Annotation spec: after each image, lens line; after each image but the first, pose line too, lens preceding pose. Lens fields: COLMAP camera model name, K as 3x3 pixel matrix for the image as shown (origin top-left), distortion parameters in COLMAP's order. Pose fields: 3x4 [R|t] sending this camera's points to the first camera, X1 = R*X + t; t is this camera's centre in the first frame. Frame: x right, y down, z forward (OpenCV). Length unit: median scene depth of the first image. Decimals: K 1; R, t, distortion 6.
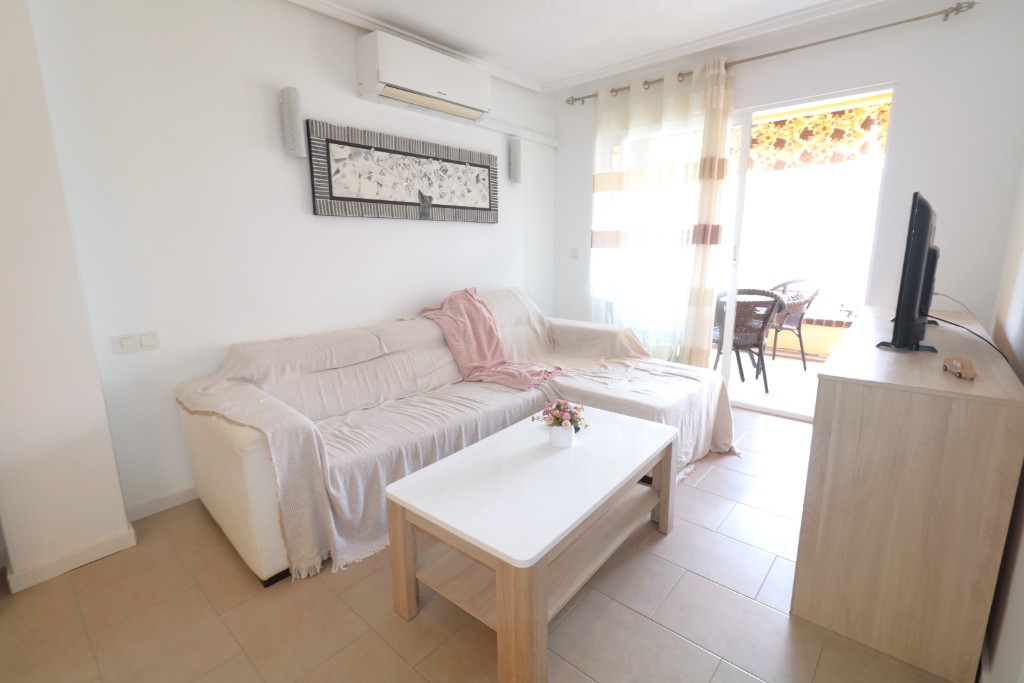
lens RADIAL K [[473.1, 0, 512.9], [0, 473.1, 344.5], [0, 0, 1]] dist [0.004526, -0.000460]
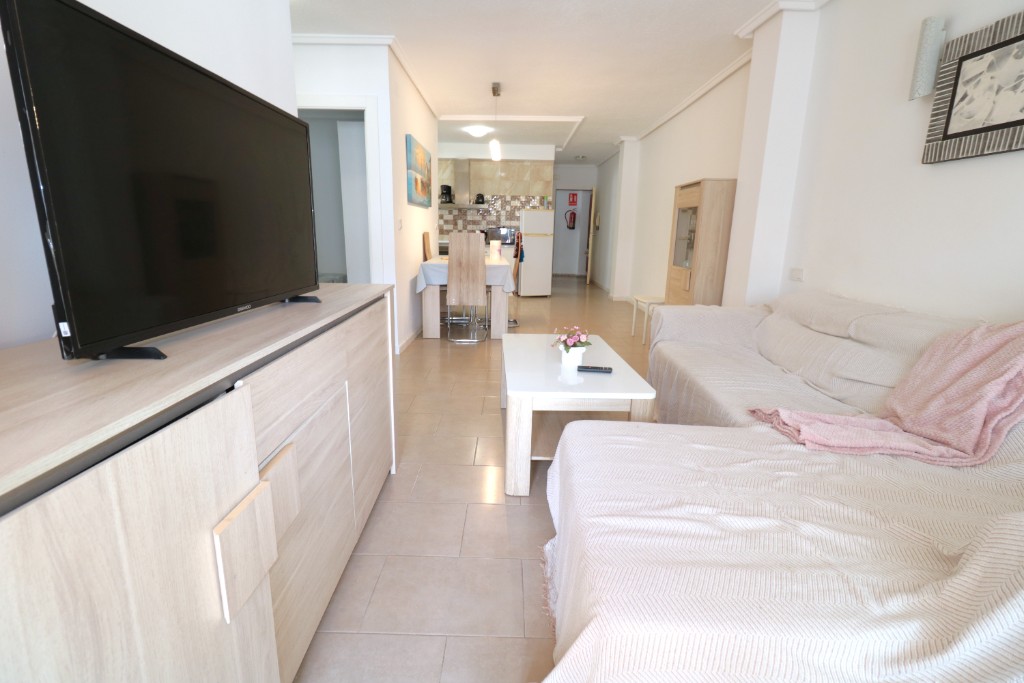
lens RADIAL K [[473.1, 0, 491.9], [0, 473.1, 339.1], [0, 0, 1]] dist [0.004526, -0.000460]
pose [[-0.775253, 0.147285, -0.614239, 0.700631], [-0.133233, 0.912427, 0.386945, -0.210015], [0.617439, 0.381818, -0.687739, 1.191463]]
